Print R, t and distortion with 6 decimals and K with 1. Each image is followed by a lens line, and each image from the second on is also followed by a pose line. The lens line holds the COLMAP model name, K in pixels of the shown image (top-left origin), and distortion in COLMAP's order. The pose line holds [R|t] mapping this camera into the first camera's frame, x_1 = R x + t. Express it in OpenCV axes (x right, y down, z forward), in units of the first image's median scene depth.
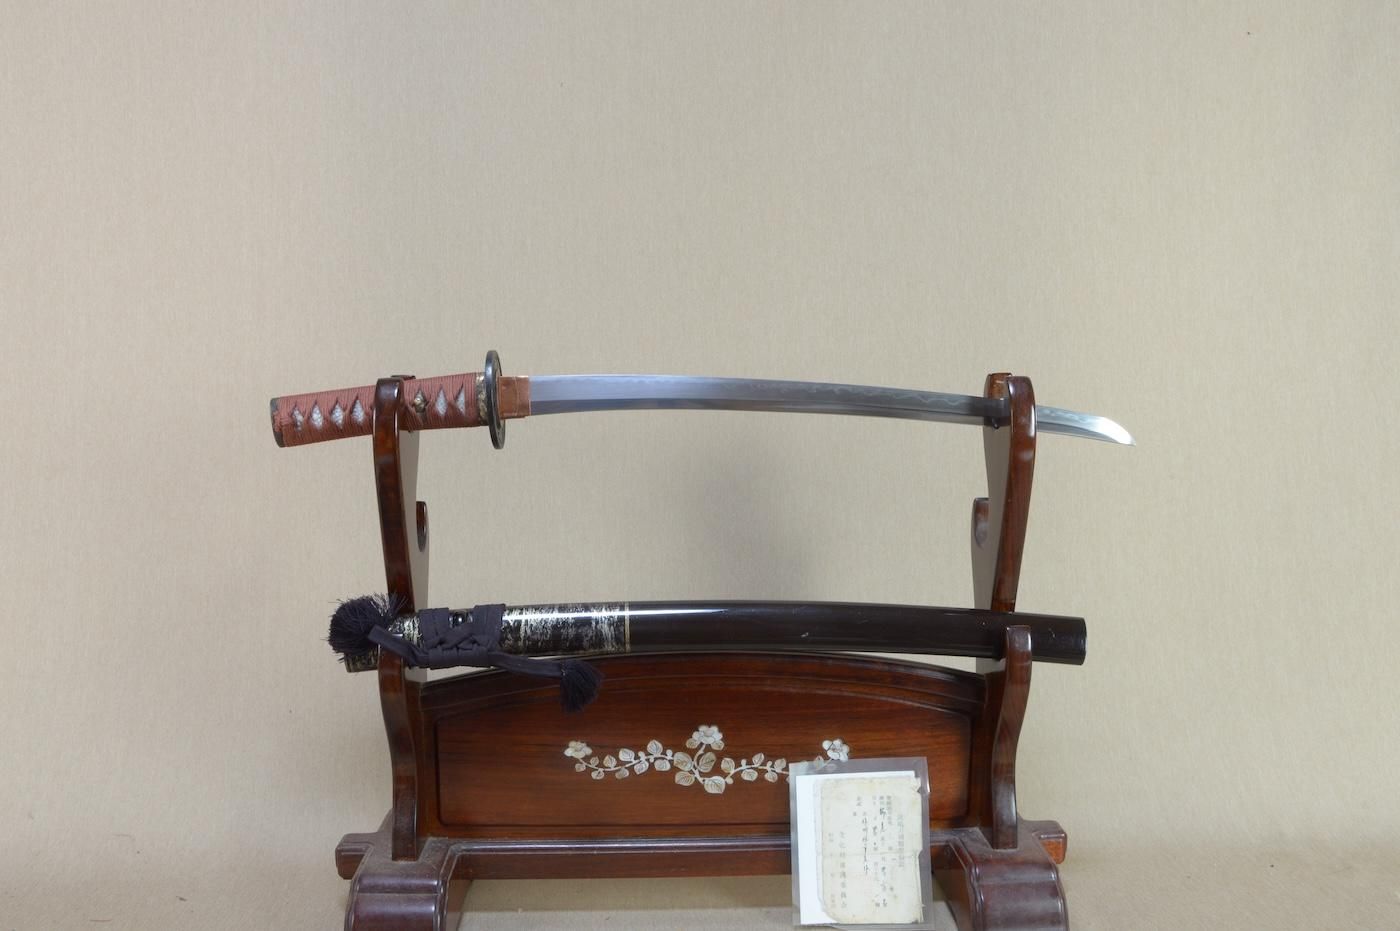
lens RADIAL K [[1219.5, 0, 695.8], [0, 1219.5, 474.9], [0, 0, 1]] dist [-0.117232, 0.160364]
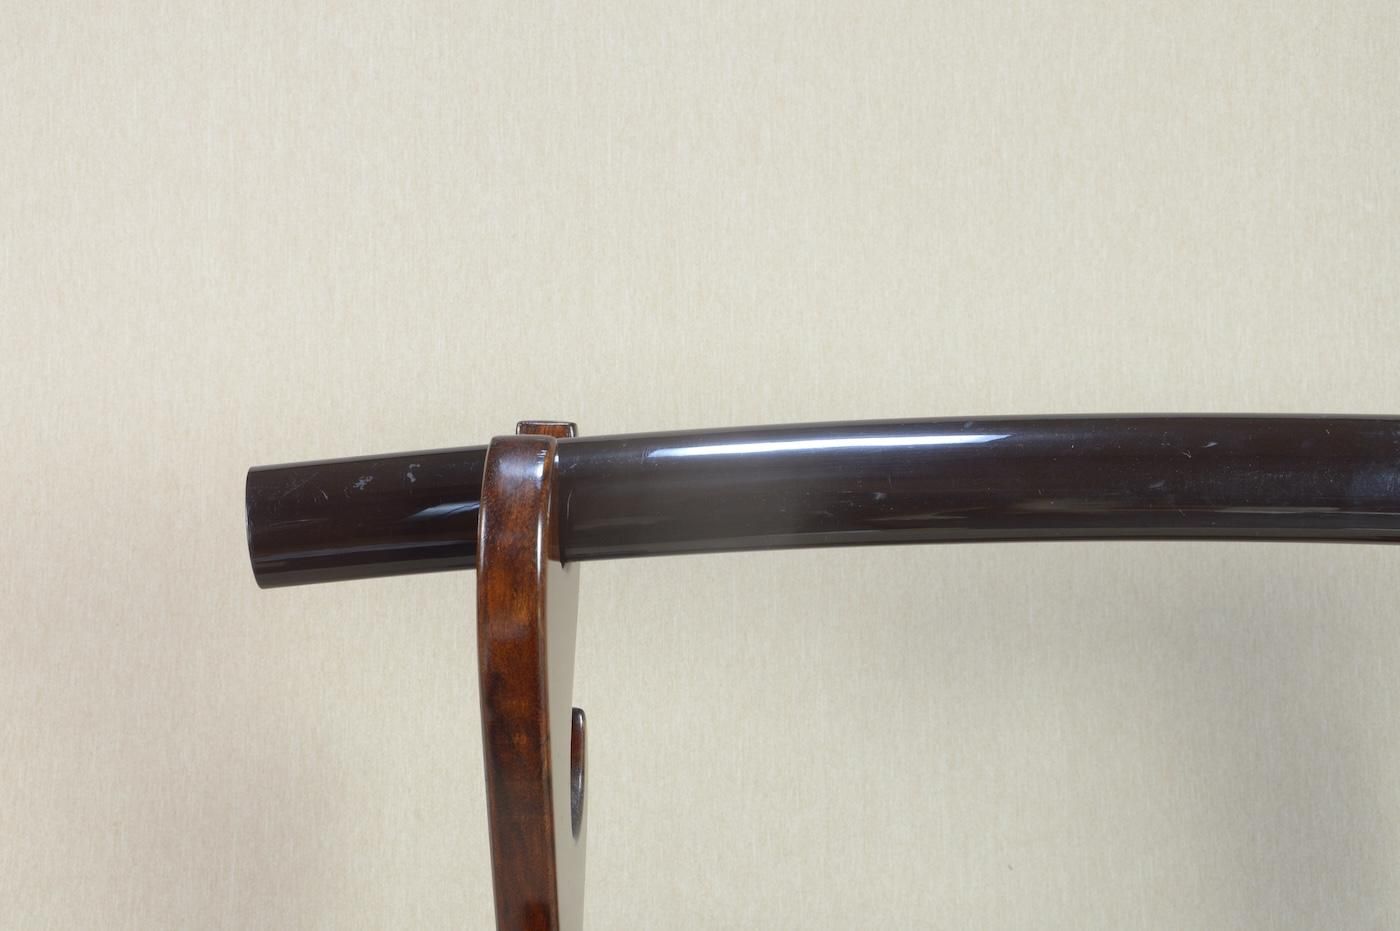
lens RADIAL K [[1385.4, 0, 700.0], [0, 1385.4, 465.5], [0, 0, 1]] dist [-0.063640, 0.211640]
pose [[0.997829, 0.026048, -0.060488, -0.157375], [-0.026025, 0.999661, 0.001169, -0.067230], [0.060498, 0.000408, 0.998168, 0.522580]]
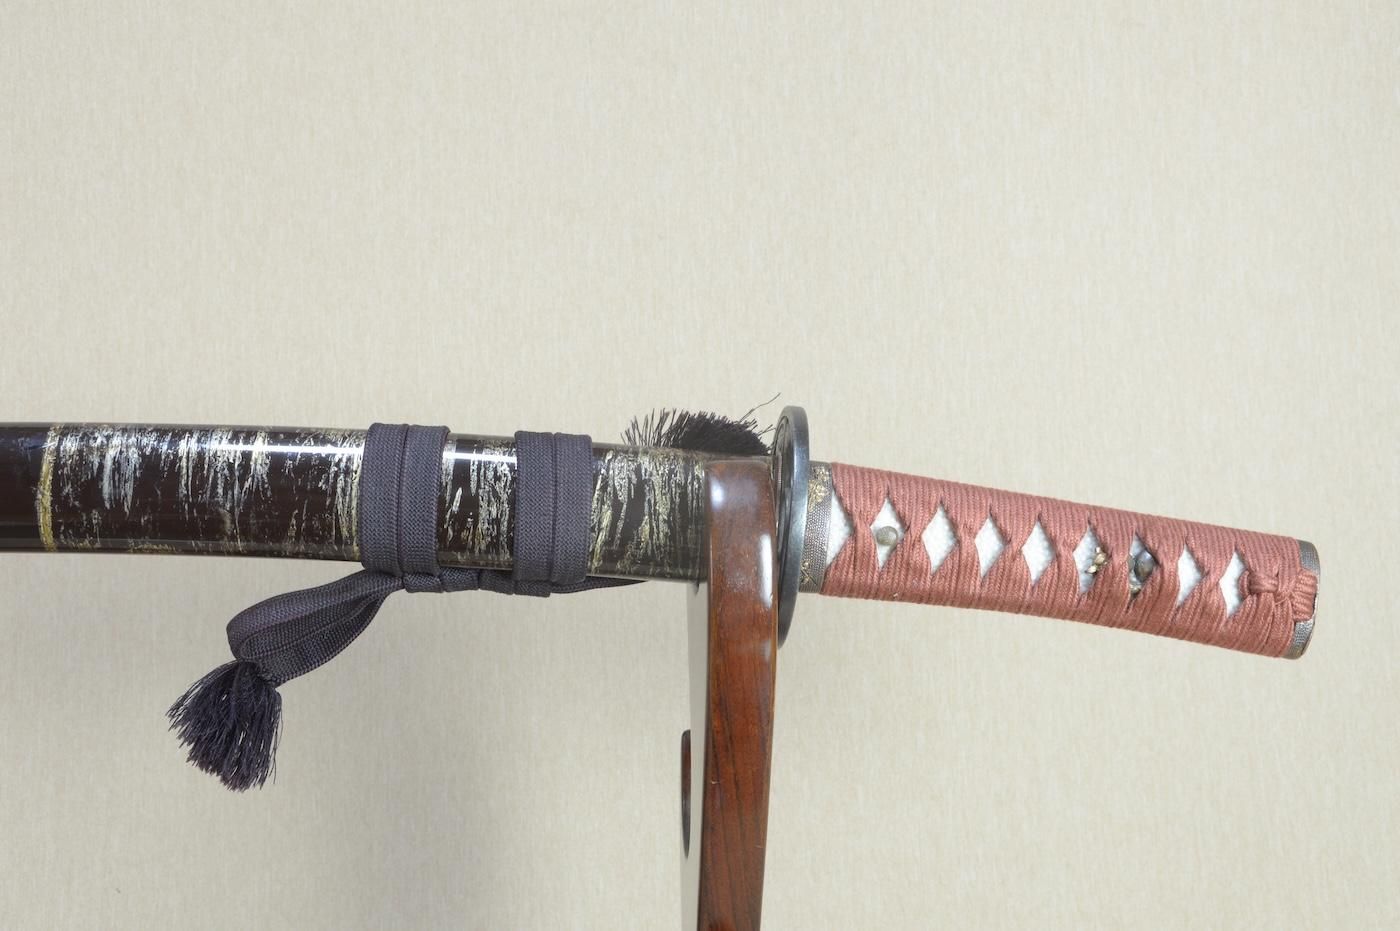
lens RADIAL K [[1385.4, 0, 700.0], [0, 1385.4, 465.5], [0, 0, 1]] dist [-0.063640, 0.211640]
pose [[0.999425, 0.005365, 0.033485, 0.227406], [-0.004899, 0.999890, -0.013967, -0.070105], [-0.033557, 0.013795, 0.999342, 0.529483]]
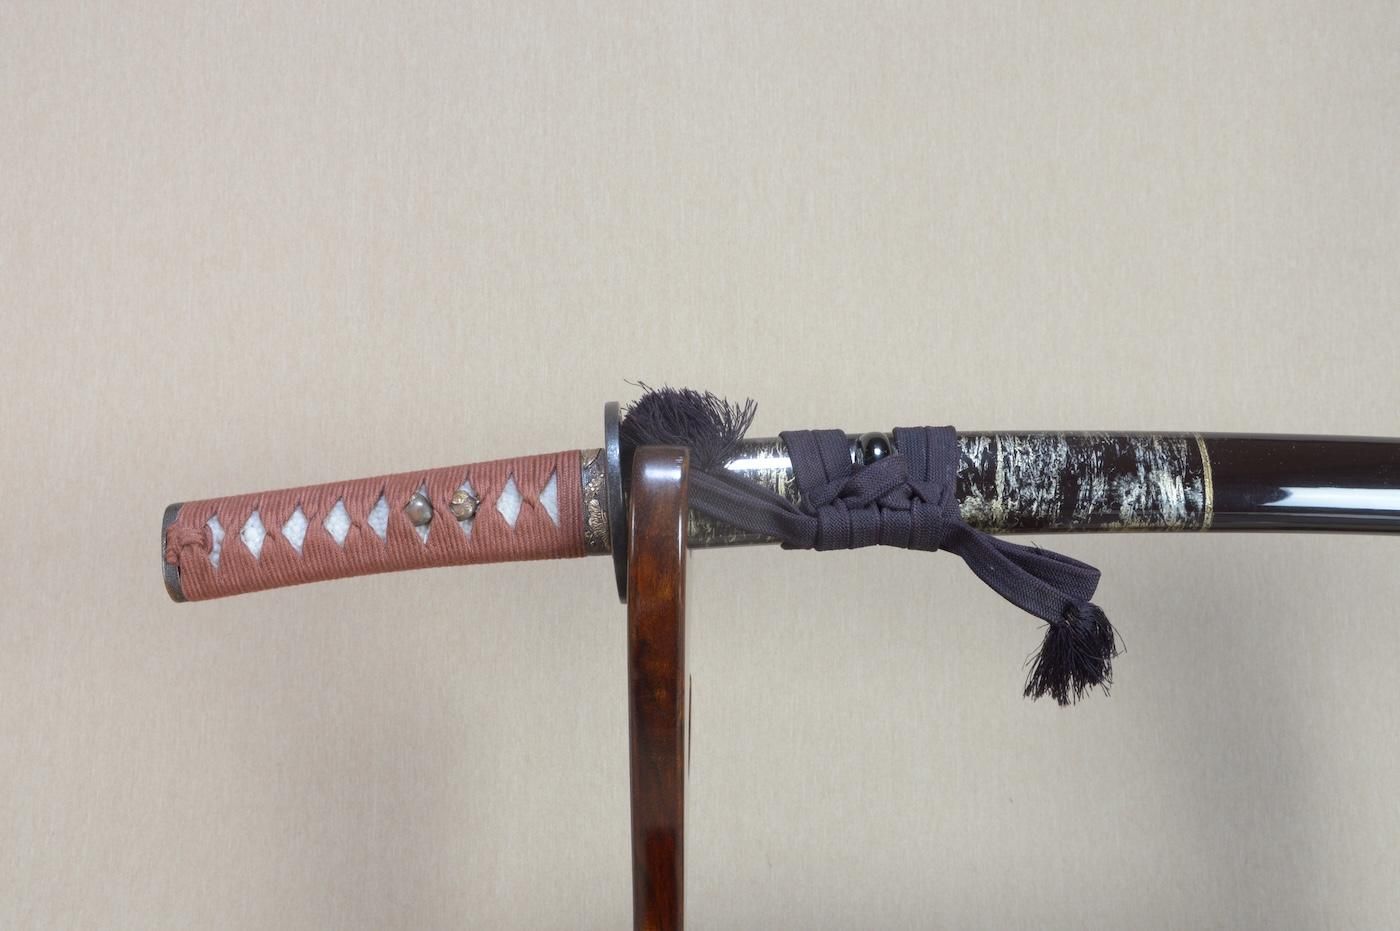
lens RADIAL K [[1169.7, 0, 698.0], [0, 1169.7, 463.5], [0, 0, 1]] dist [-0.127285, 0.129341]
pose [[0.998401, 0.026186, -0.050098, -0.200705], [-0.026606, 0.999616, -0.007748, -0.064646], [0.049876, 0.009068, 0.998714, 0.507328]]
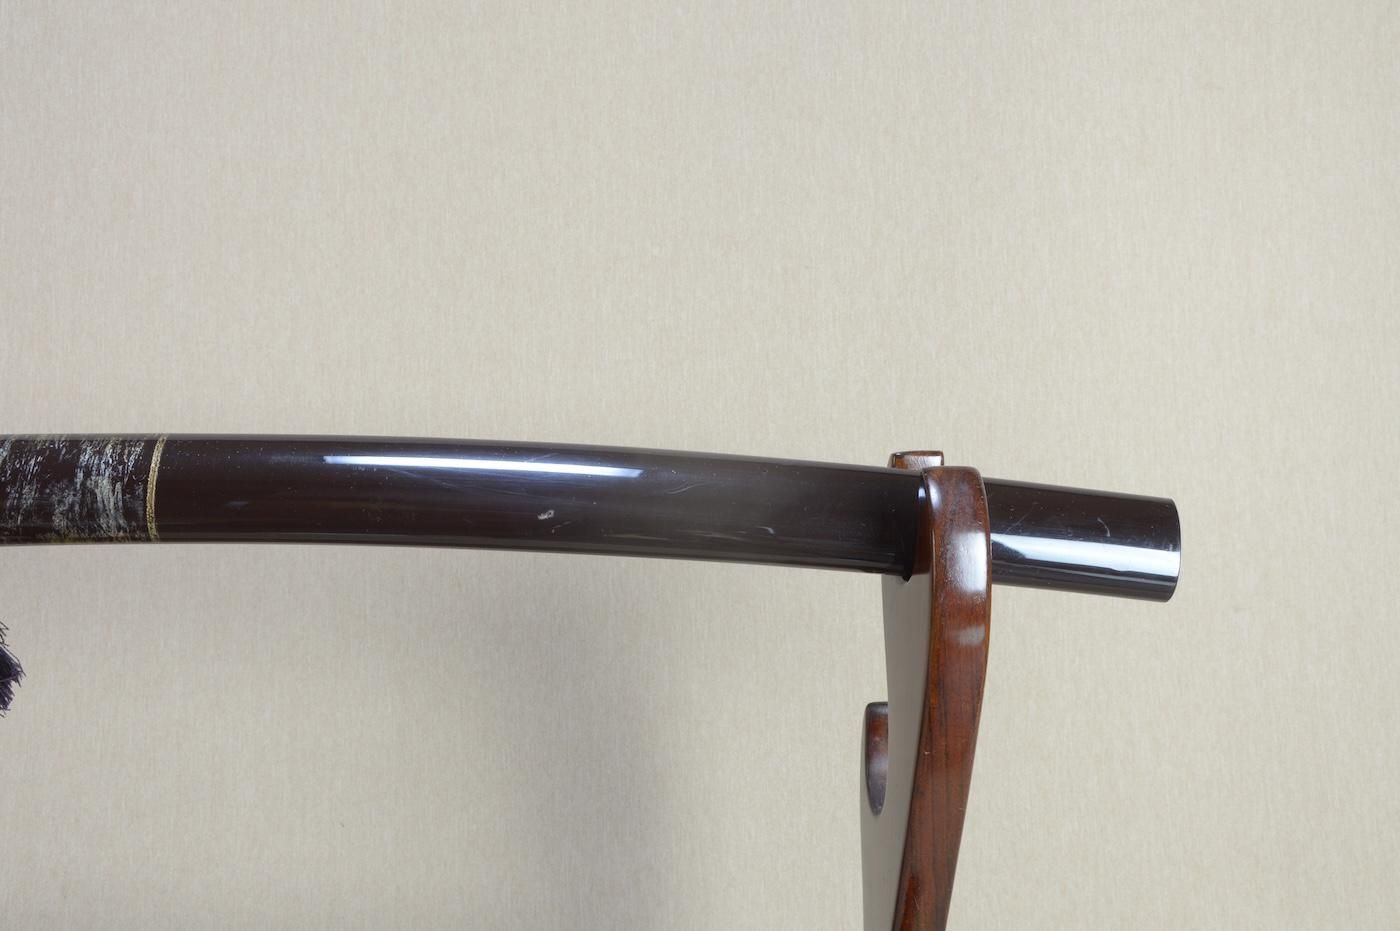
lens RADIAL K [[1169.7, 0, 698.0], [0, 1169.7, 463.5], [0, 0, 1]] dist [-0.127285, 0.129341]
pose [[0.999918, 0.012671, 0.001760, 0.166326], [-0.012647, 0.999836, -0.012990, -0.072107], [-0.001924, 0.012967, 0.999914, 0.555793]]
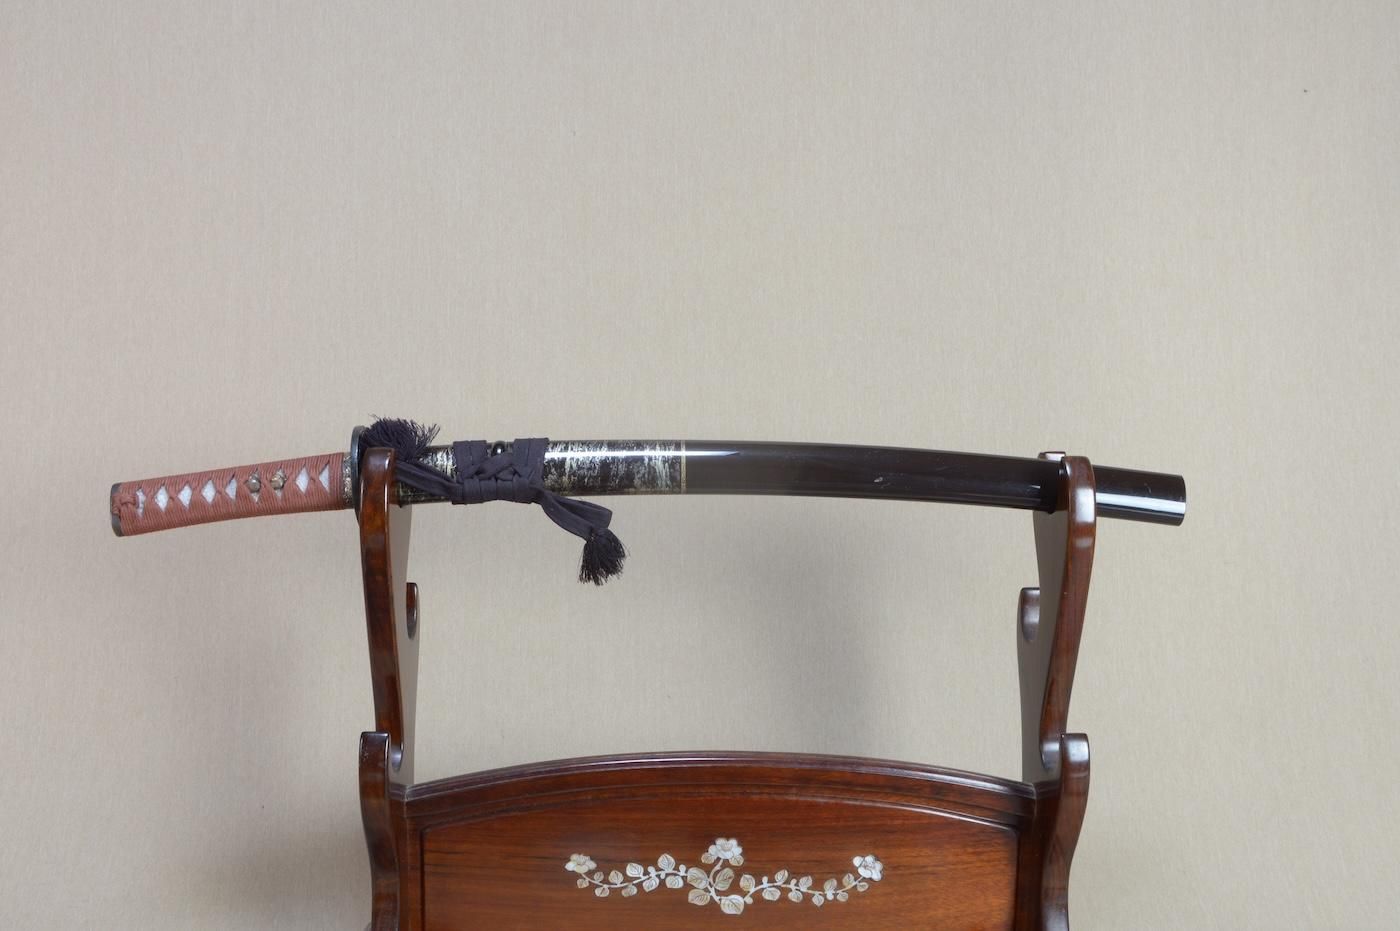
lens RADIAL K [[1219.5, 0, 695.8], [0, 1219.5, 474.9], [0, 0, 1]] dist [-0.117232, 0.160364]
pose [[0.999867, 0.016076, 0.002749, -0.019040], [-0.015921, 0.998651, -0.049416, -0.017223], [-0.003539, 0.049366, 0.998774, 0.094619]]
